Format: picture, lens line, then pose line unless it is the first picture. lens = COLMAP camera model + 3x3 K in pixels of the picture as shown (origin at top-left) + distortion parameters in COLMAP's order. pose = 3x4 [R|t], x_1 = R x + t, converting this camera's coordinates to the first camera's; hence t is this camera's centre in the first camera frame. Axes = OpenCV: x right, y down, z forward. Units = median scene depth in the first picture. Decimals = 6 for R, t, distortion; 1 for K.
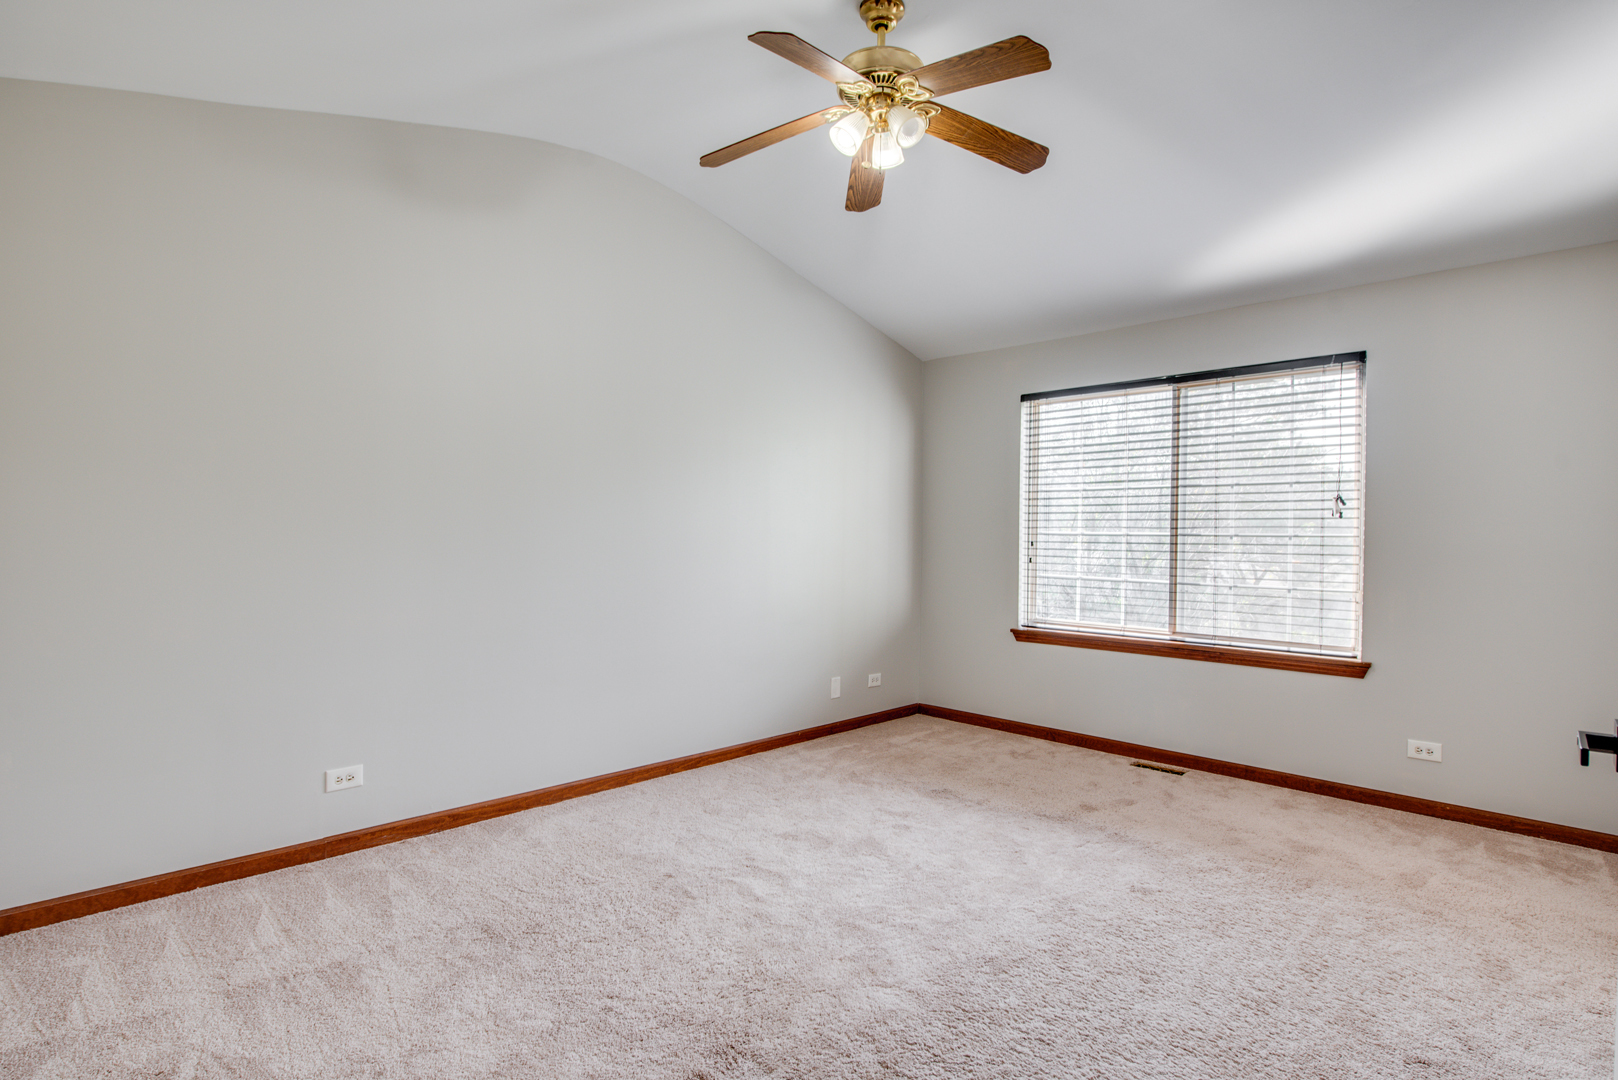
lens RADIAL K [[800.3, 0, 813.5], [0, 800.3, 539.4], [0, 0, 1]] dist [-0.009242, -0.000862]
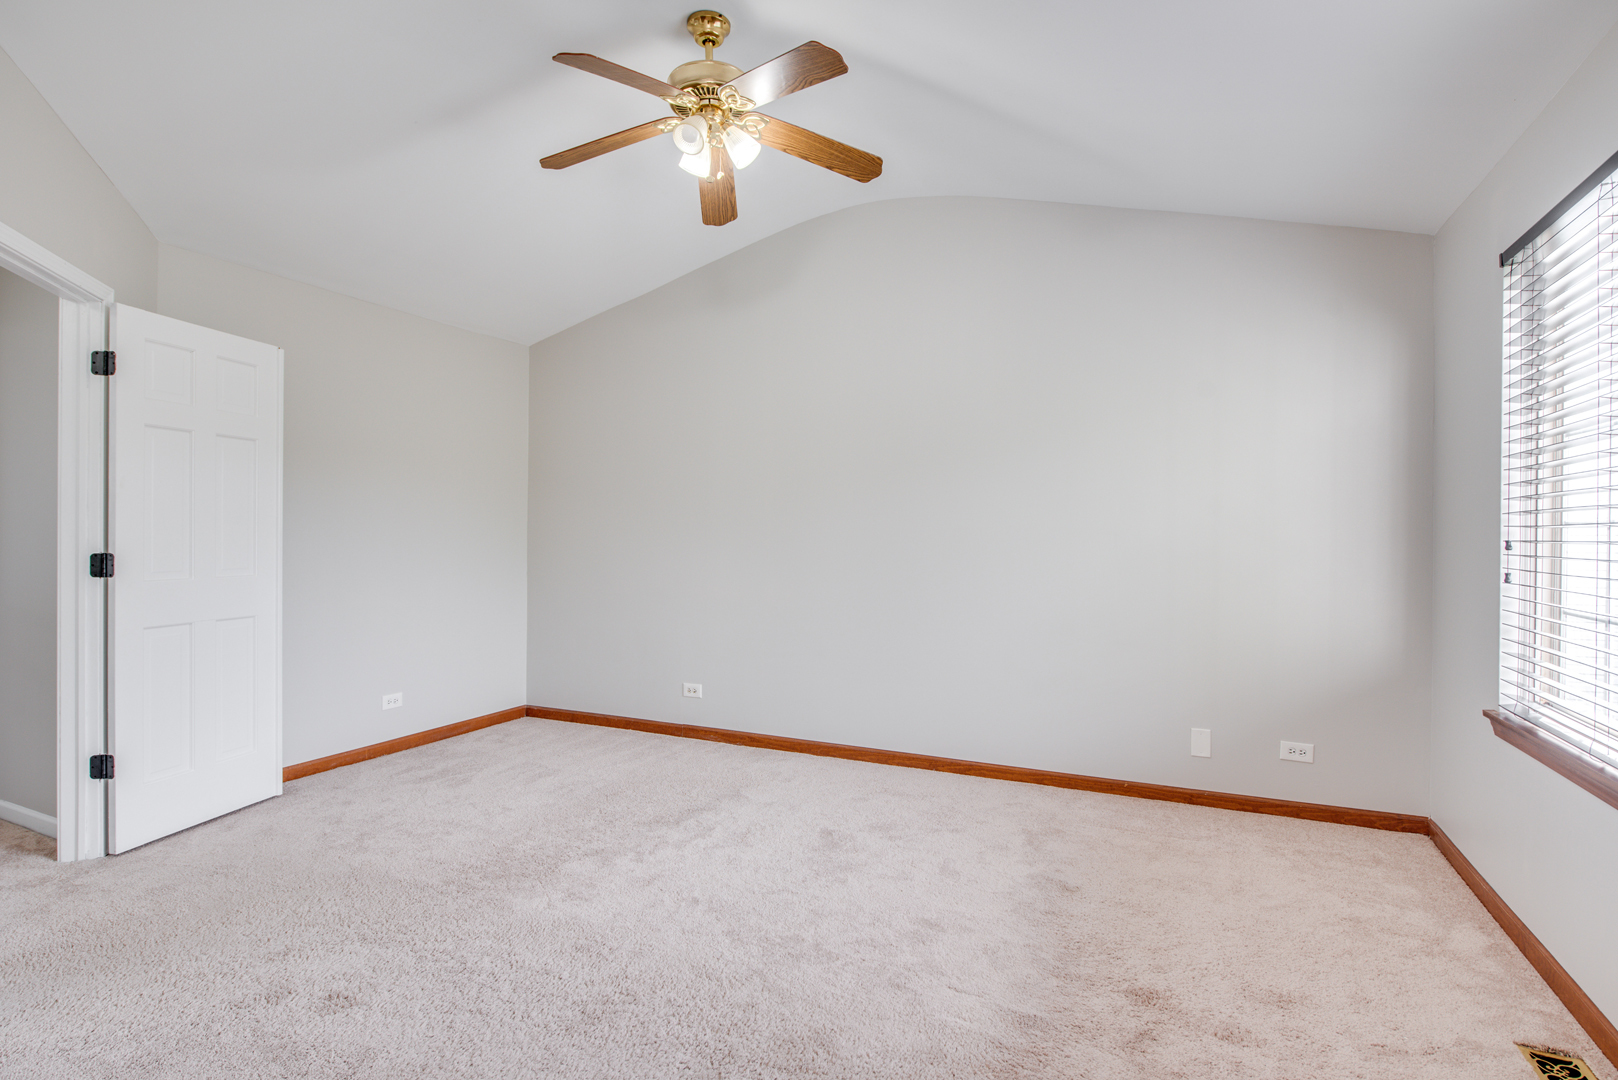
lens RADIAL K [[803.2, 0, 811.8], [0, 803.2, 539.3], [0, 0, 1]] dist [-0.007541, -0.001956]
pose [[0.344977, 0.001401, -0.938610, 0.690305], [-0.004993, 0.999987, -0.000342, 0.002218], [0.938598, 0.004805, 0.344979, 0.482865]]
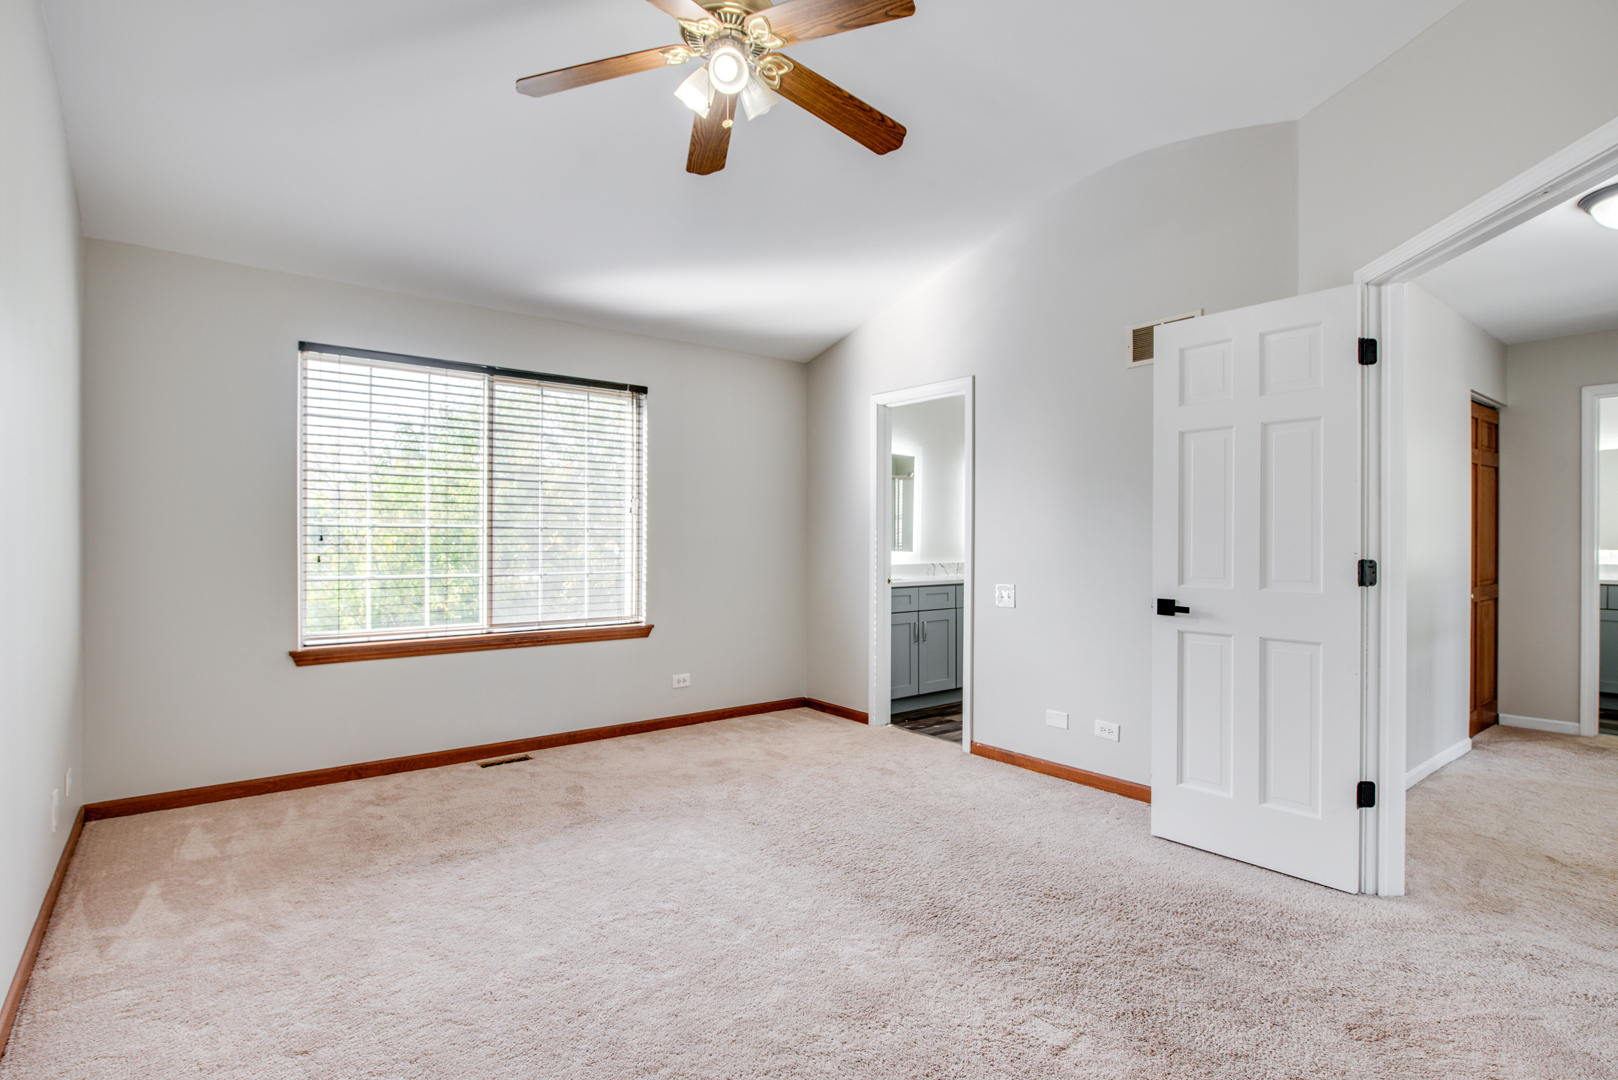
lens RADIAL K [[800.3, 0, 813.5], [0, 800.3, 539.4], [0, 0, 1]] dist [-0.009242, -0.000862]
pose [[0.120665, -0.016318, 0.992559, -0.513346], [-0.001171, 0.999862, 0.016580, -0.007689], [-0.992693, -0.003163, 0.120629, 0.503823]]
